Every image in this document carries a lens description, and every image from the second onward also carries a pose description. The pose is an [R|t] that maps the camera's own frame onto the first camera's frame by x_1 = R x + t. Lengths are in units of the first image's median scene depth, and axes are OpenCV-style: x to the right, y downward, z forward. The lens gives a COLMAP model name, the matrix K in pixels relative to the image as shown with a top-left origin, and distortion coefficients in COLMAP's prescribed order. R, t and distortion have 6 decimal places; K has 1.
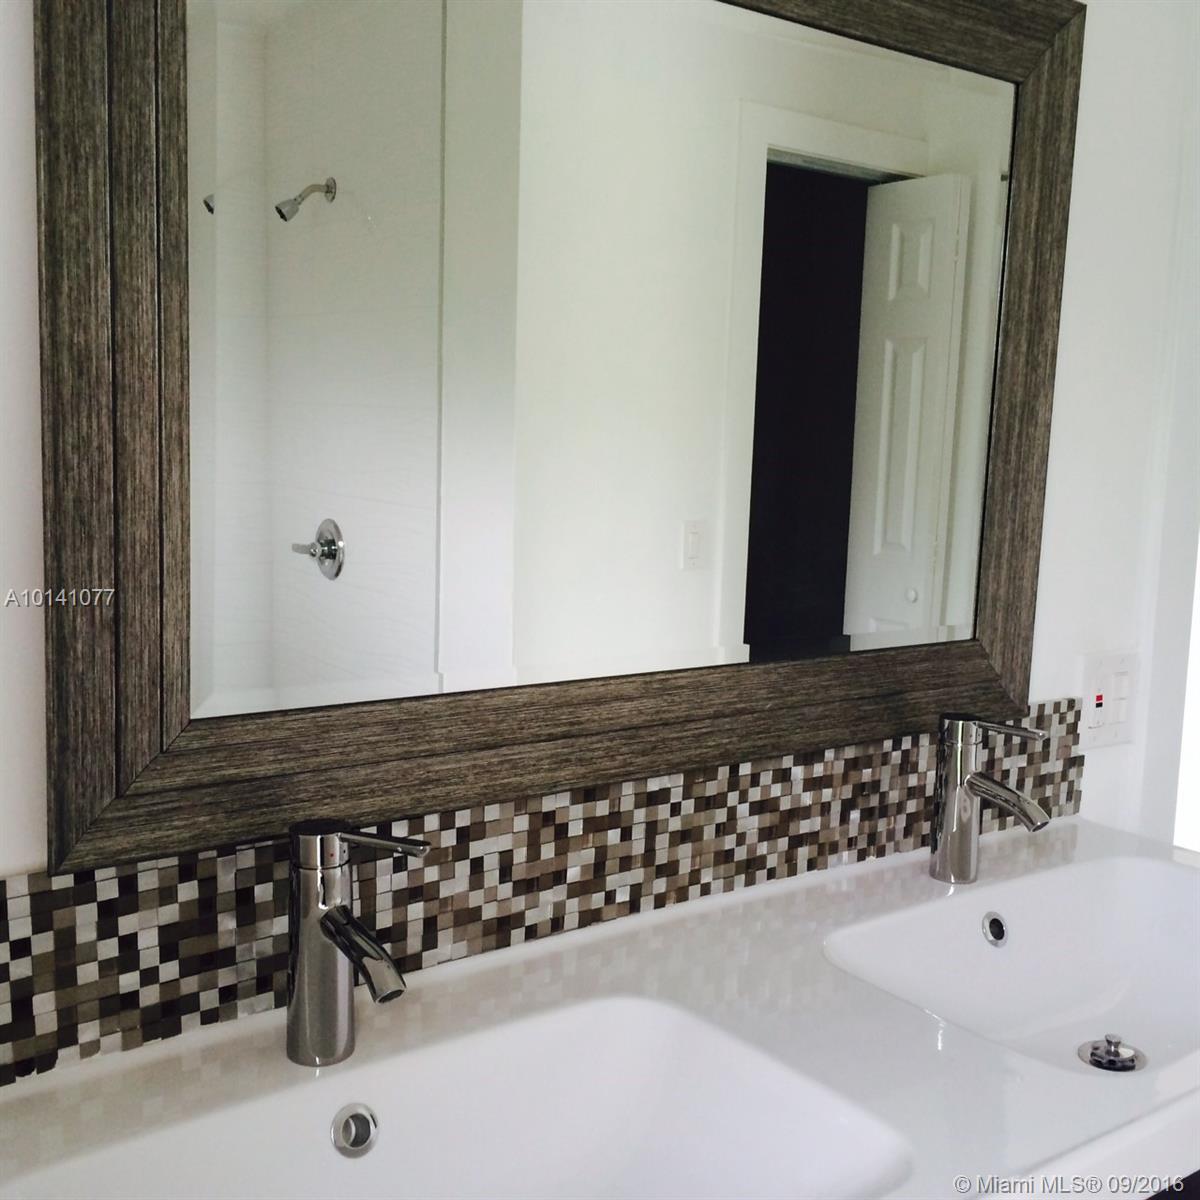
lens RADIAL K [[1379.3, 0, 606.7], [0, 1379.3, 596.7], [0, 0, 1]] dist [0.041877, 0.000000]
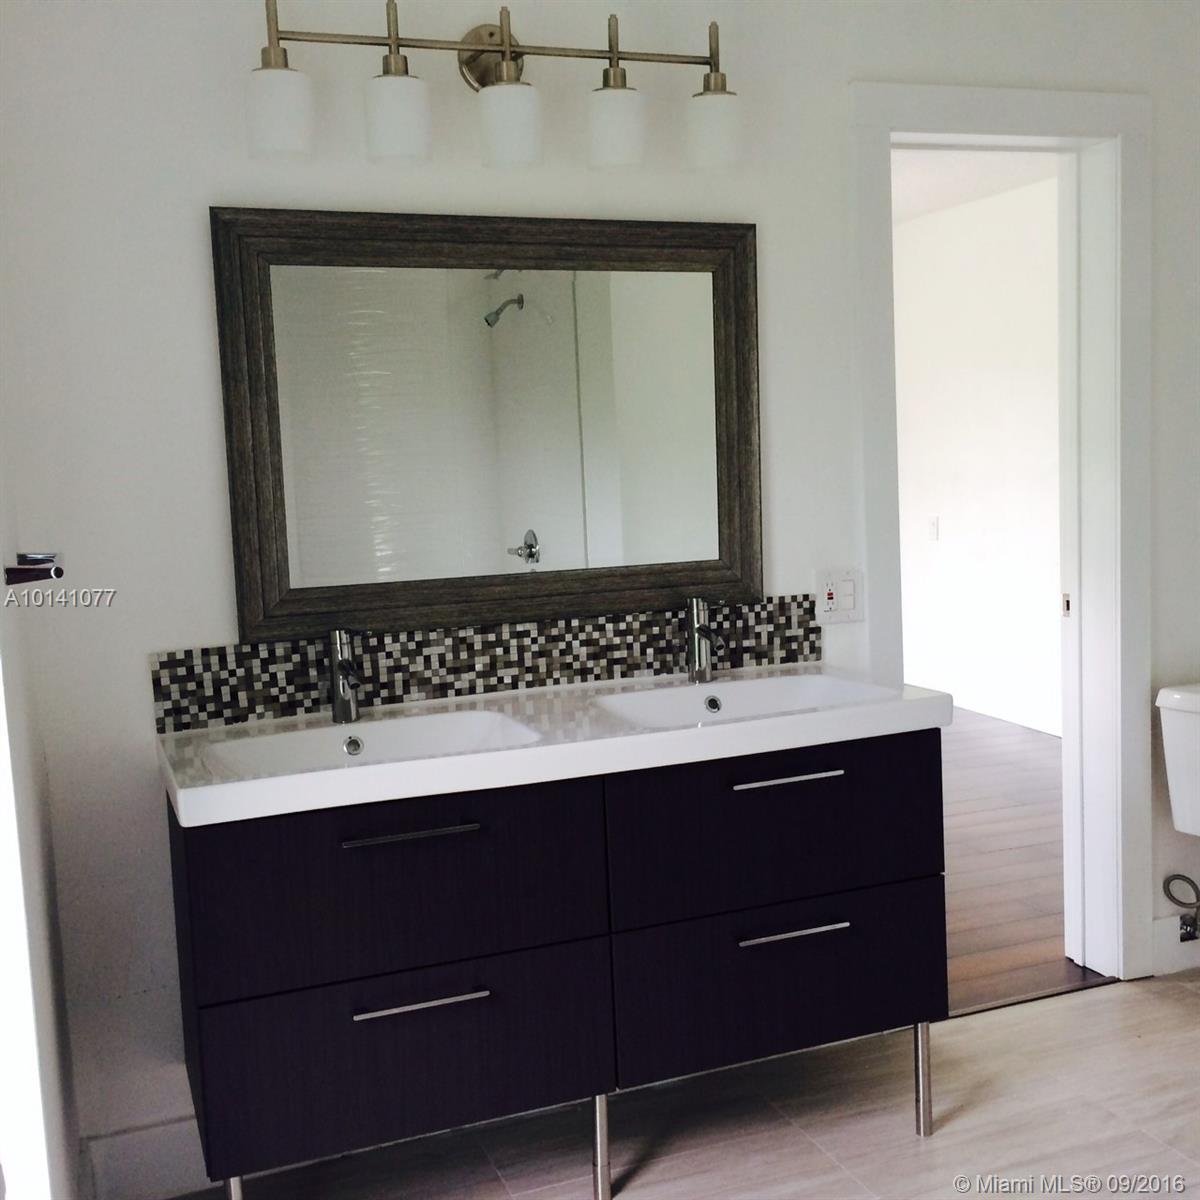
lens RADIAL K [[1379.3, 0, 595.1], [0, 1379.3, 601.8], [0, 0, 1]] dist [0.041877, 0.000000]
pose [[0.960752, -0.039924, -0.274522, 0.743943], [0.035671, 0.999154, -0.020469, 0.145962], [0.275107, 0.009873, 0.961363, -1.033805]]
